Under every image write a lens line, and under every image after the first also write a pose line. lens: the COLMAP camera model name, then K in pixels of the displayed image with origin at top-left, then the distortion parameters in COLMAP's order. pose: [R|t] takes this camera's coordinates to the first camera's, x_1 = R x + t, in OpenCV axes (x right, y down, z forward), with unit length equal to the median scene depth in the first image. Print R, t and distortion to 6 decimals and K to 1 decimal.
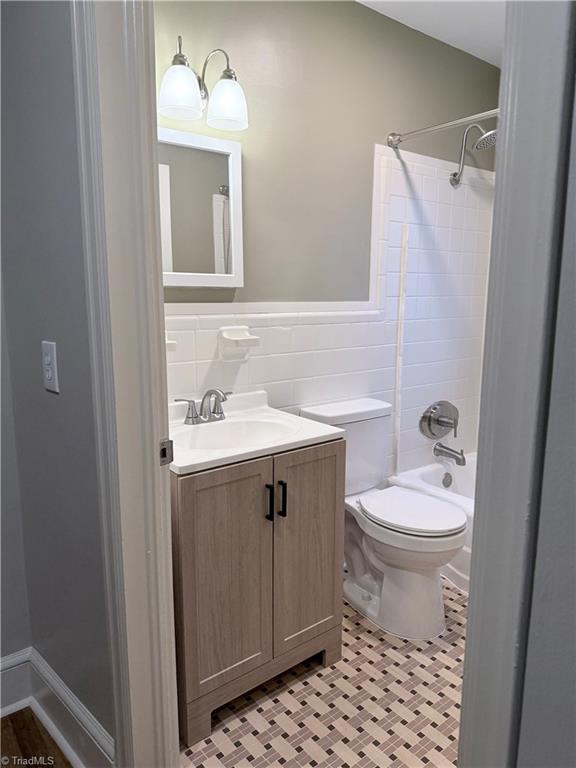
lens RADIAL K [[548.8, 0, 288.0], [0, 548.8, 384.0], [0, 0, 1]] dist [0.087680, -0.089961]
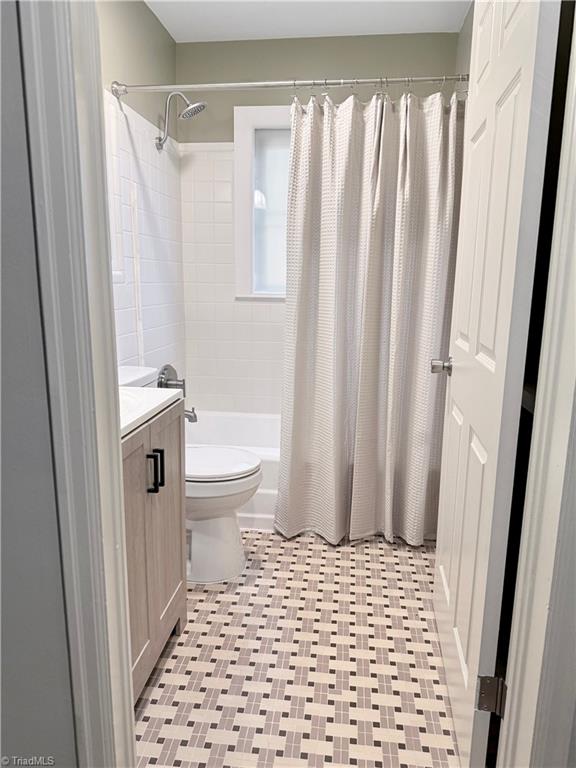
lens RADIAL K [[548.8, 0, 288.0], [0, 548.8, 384.0], [0, 0, 1]] dist [0.087680, -0.089961]
pose [[0.721296, -0.129603, 0.680393, -0.380042], [0.107031, 0.991394, 0.075378, 0.019593], [-0.684307, 0.018454, 0.728960, 0.147424]]
